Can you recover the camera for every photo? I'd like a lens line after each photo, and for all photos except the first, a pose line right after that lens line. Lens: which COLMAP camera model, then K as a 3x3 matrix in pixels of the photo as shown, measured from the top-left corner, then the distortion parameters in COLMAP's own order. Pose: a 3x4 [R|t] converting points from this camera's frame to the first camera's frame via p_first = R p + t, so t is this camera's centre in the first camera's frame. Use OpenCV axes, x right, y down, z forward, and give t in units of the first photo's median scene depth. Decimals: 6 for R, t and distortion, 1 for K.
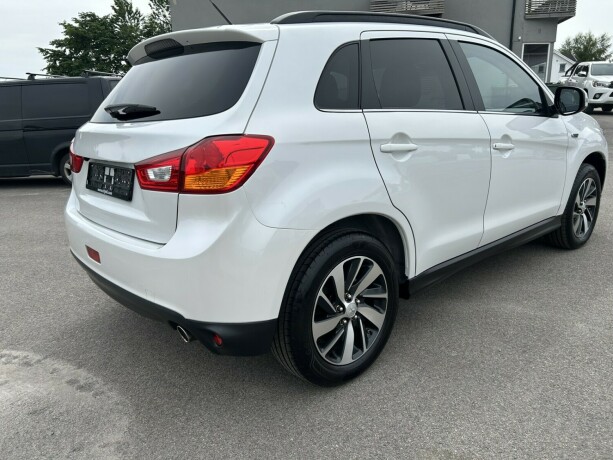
lens RADIAL K [[469.6, 0, 306.5], [0, 469.6, 230.0], [0, 0, 1]] dist [0.049893, -0.061728]
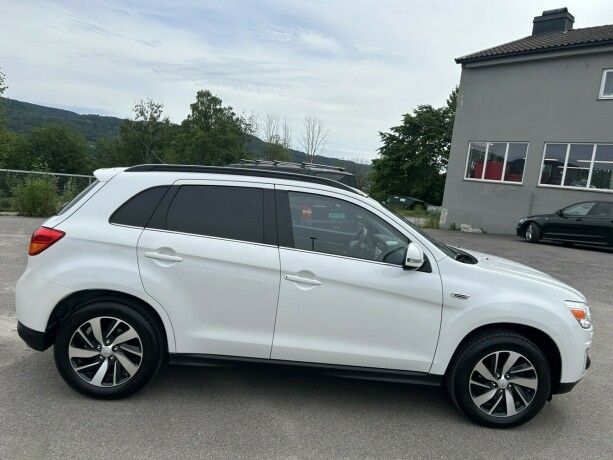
lens RADIAL K [[469.6, 0, 306.5], [0, 469.6, 230.0], [0, 0, 1]] dist [0.049893, -0.061728]
pose [[0.767389, 0.186683, -0.613403, 1.358634], [-0.284064, 0.956652, -0.064227, -0.272942], [0.574823, 0.223533, 0.787154, 0.069476]]
